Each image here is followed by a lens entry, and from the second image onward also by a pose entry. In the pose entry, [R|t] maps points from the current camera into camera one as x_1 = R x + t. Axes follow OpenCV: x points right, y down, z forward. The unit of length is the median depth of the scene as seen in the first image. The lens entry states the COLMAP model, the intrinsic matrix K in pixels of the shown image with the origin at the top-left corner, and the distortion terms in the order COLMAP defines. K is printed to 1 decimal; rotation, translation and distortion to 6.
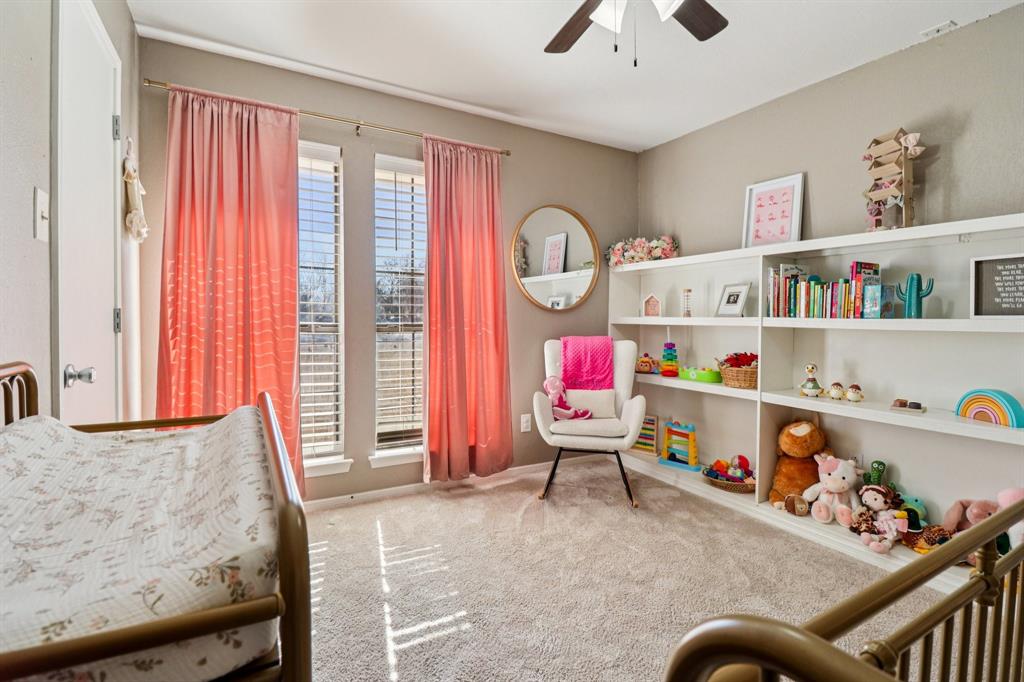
lens RADIAL K [[471.9, 0, 504.2], [0, 471.9, 328.3], [0, 0, 1]] dist [-0.003286, -0.009644]
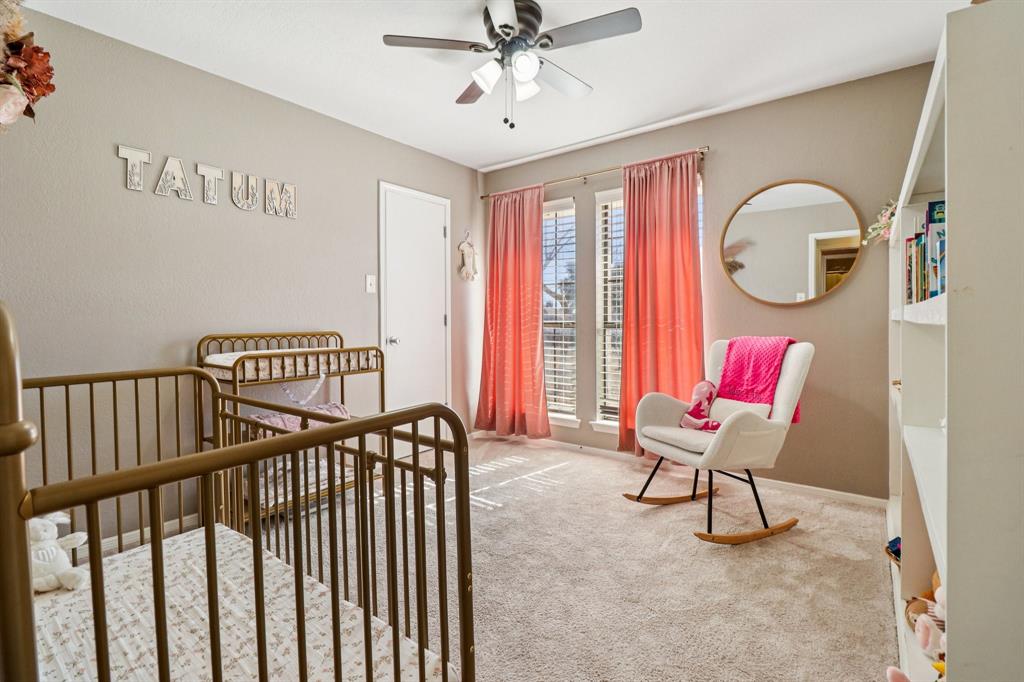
lens RADIAL K [[471.9, 0, 508.4], [0, 471.9, 335.8], [0, 0, 1]] dist [-0.003286, -0.009644]
pose [[0.396275, 0.017676, -0.917962, 0.914994], [-0.009315, 0.999841, 0.015231, 0.012560], [0.918085, 0.002515, 0.396376, 0.272891]]
